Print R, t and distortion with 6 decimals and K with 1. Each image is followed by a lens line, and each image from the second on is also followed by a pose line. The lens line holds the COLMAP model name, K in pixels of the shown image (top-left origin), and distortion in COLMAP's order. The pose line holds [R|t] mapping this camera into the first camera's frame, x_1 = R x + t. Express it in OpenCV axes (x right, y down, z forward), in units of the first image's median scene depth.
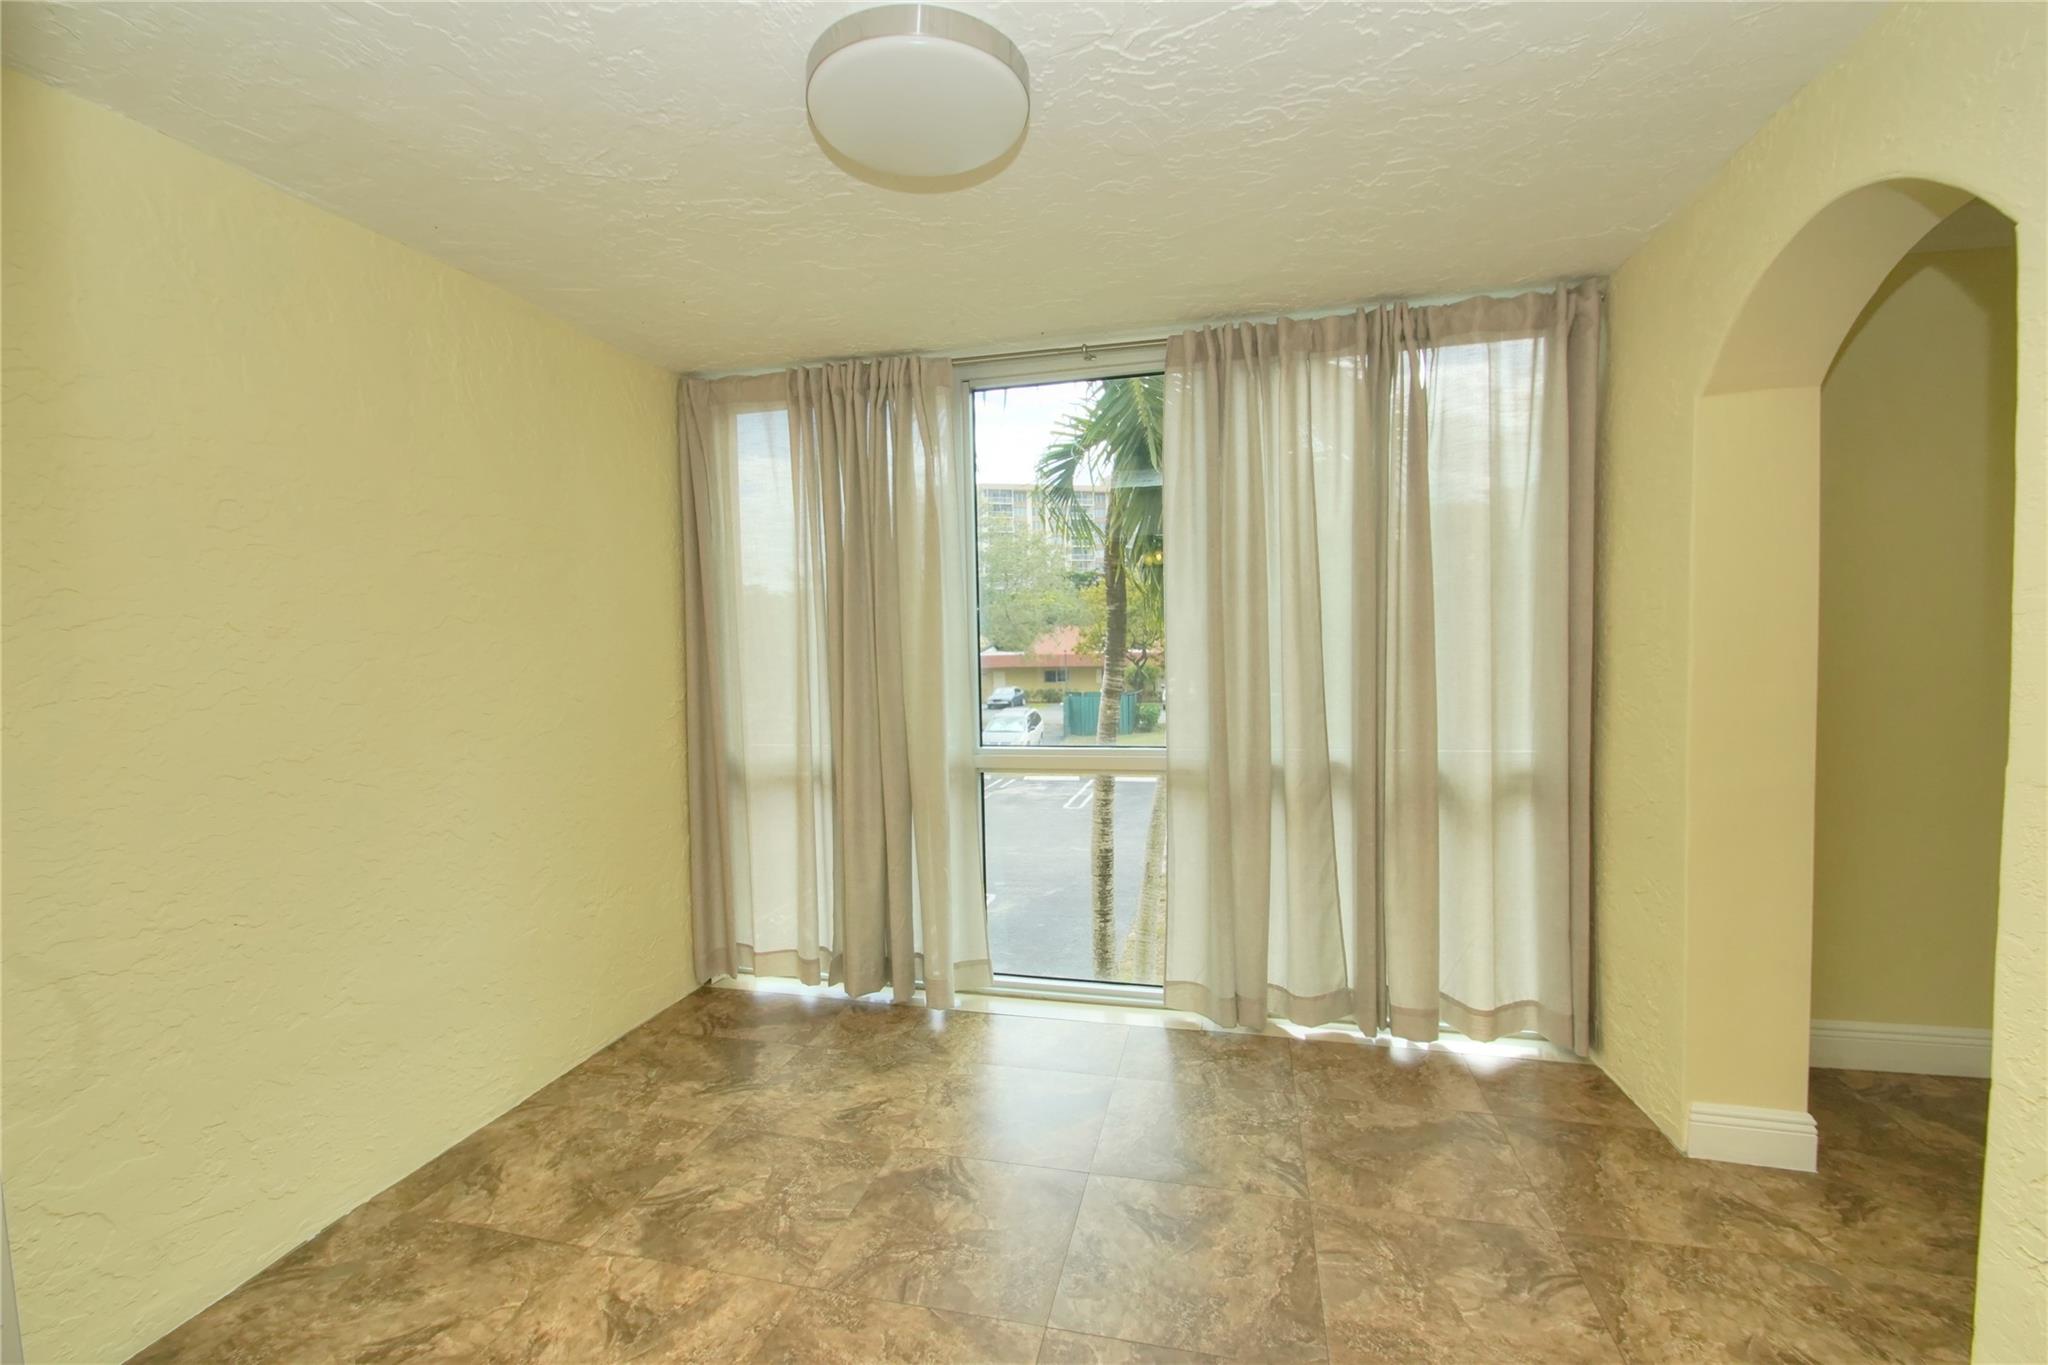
lens RADIAL K [[896.6, 0, 1001.2], [0, 896.6, 683.9], [0, 0, 1]] dist [0.009867, -0.016926]
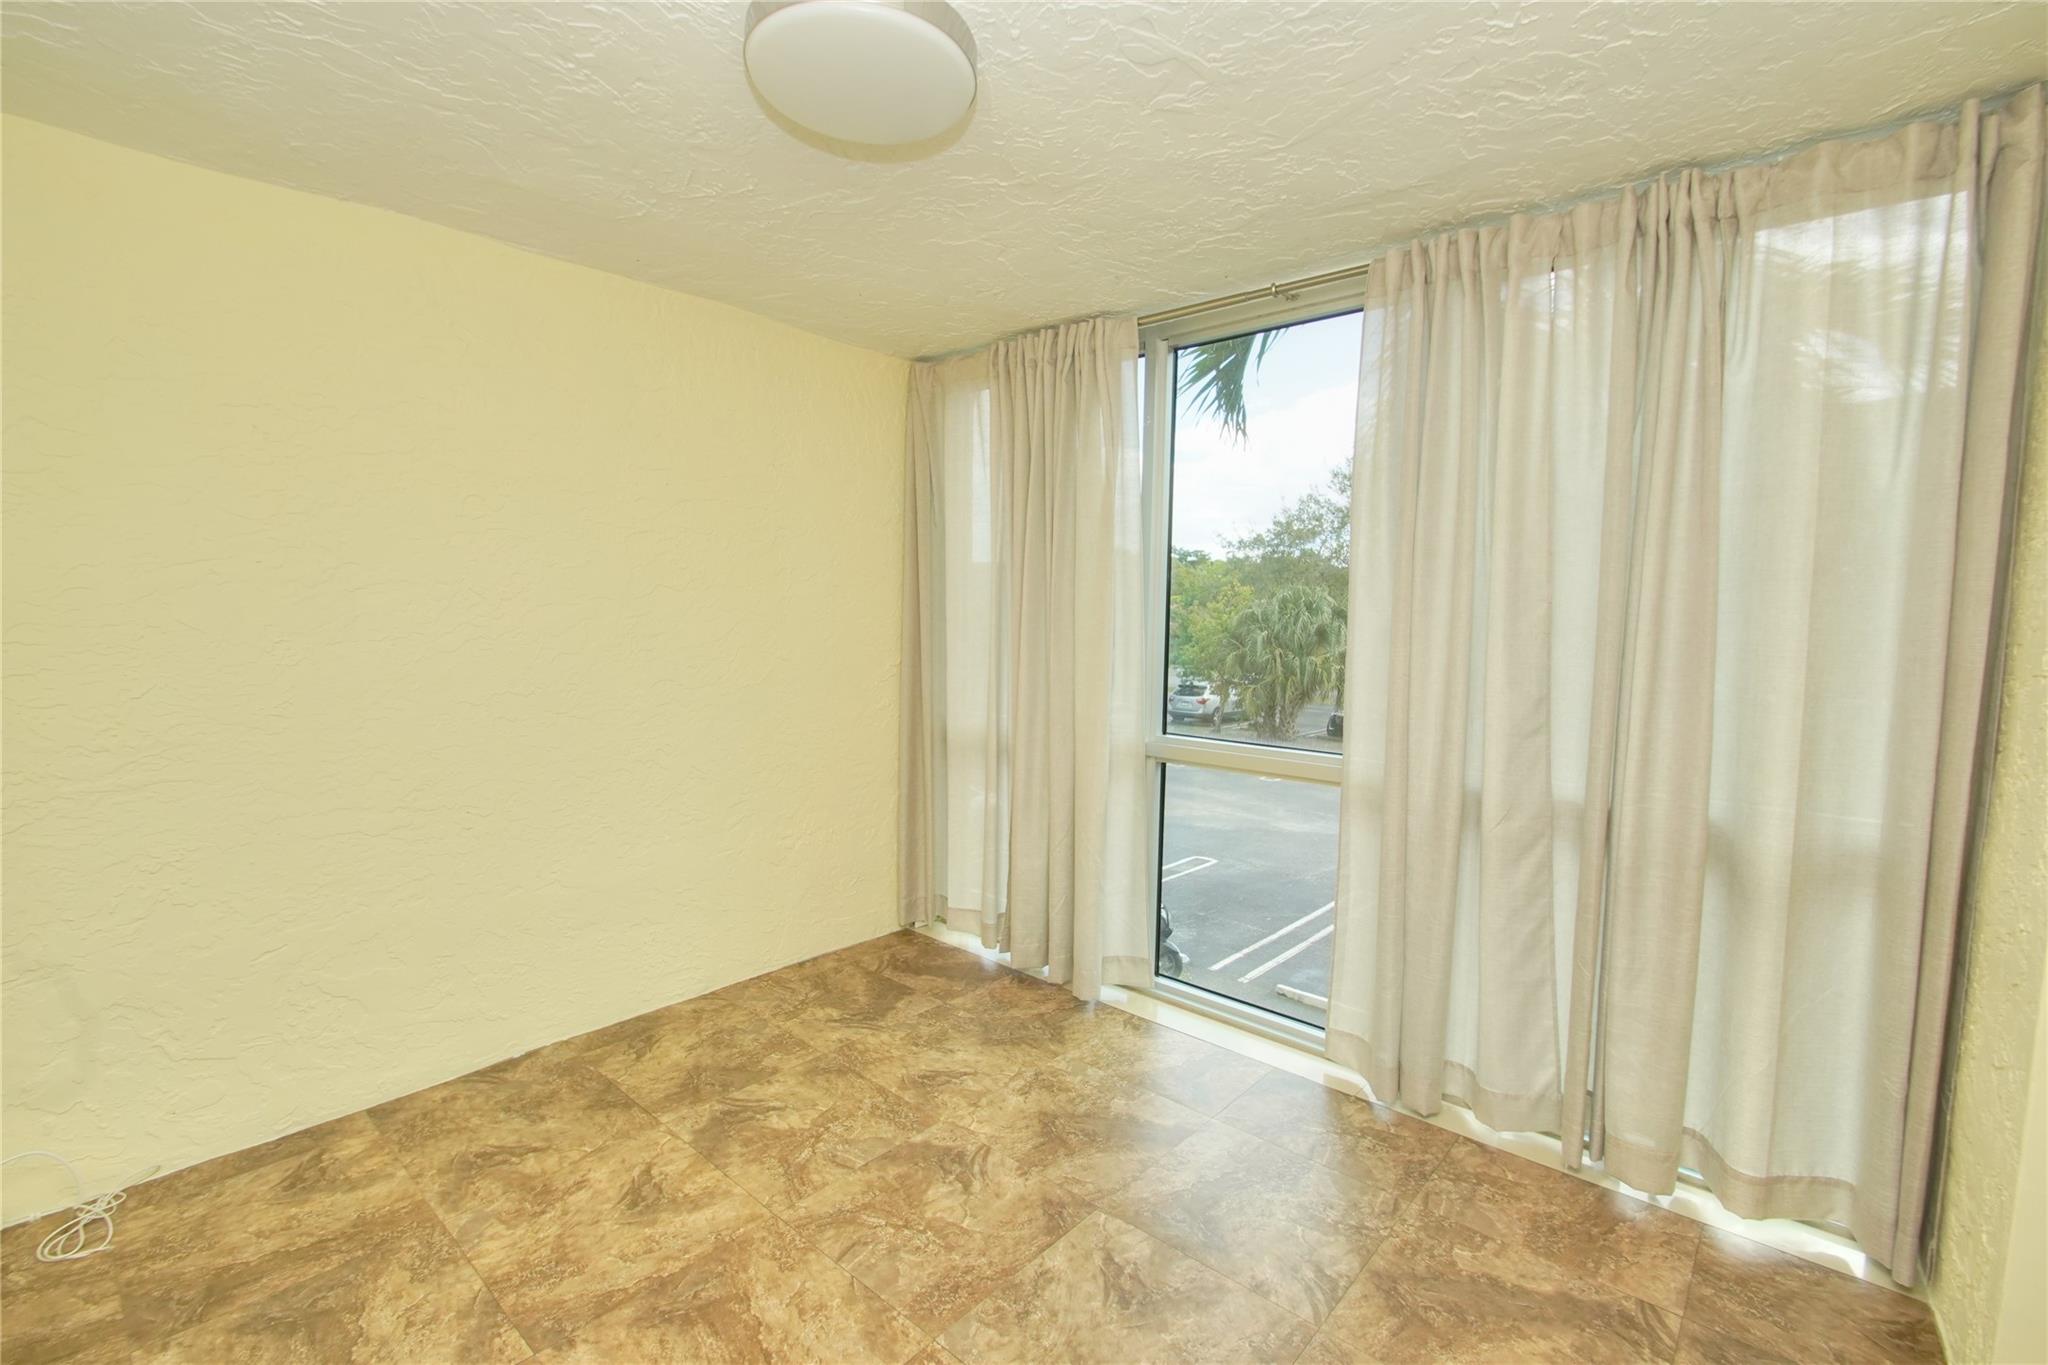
lens RADIAL K [[896.6, 0, 1001.2], [0, 896.6, 683.9], [0, 0, 1]] dist [0.009867, -0.016926]
pose [[0.886880, 0.073336, -0.456142, 0.363439], [-0.056427, 0.997124, 0.050601, -0.029825], [0.458541, -0.019139, 0.888467, 0.134976]]
